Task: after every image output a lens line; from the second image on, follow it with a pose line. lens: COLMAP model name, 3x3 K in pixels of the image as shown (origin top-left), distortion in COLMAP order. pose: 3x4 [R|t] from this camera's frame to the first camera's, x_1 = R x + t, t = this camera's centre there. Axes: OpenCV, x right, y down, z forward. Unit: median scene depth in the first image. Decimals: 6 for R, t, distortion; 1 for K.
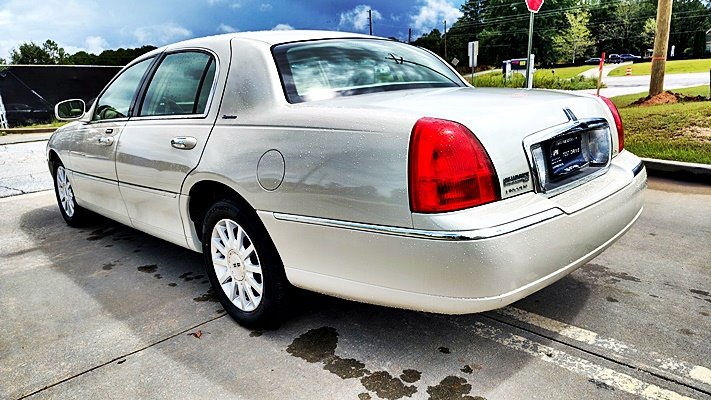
lens RADIAL K [[502.6, 0, 361.7], [0, 502.6, 201.9], [0, 0, 1]] dist [0.023120, -0.035741]
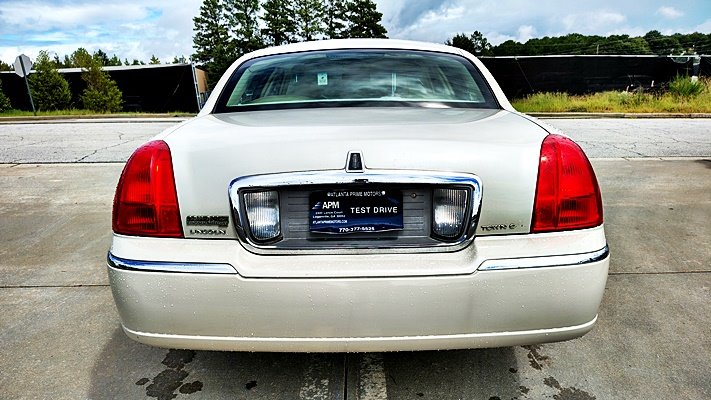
lens RADIAL K [[502.6, 0, 357.5], [0, 502.6, 199.3], [0, 0, 1]] dist [0.023120, -0.035741]
pose [[0.705475, 0.197266, -0.680729, 0.240061], [-0.184489, 0.978486, 0.092356, -0.047146], [0.684302, 0.060432, 0.726690, 0.112644]]
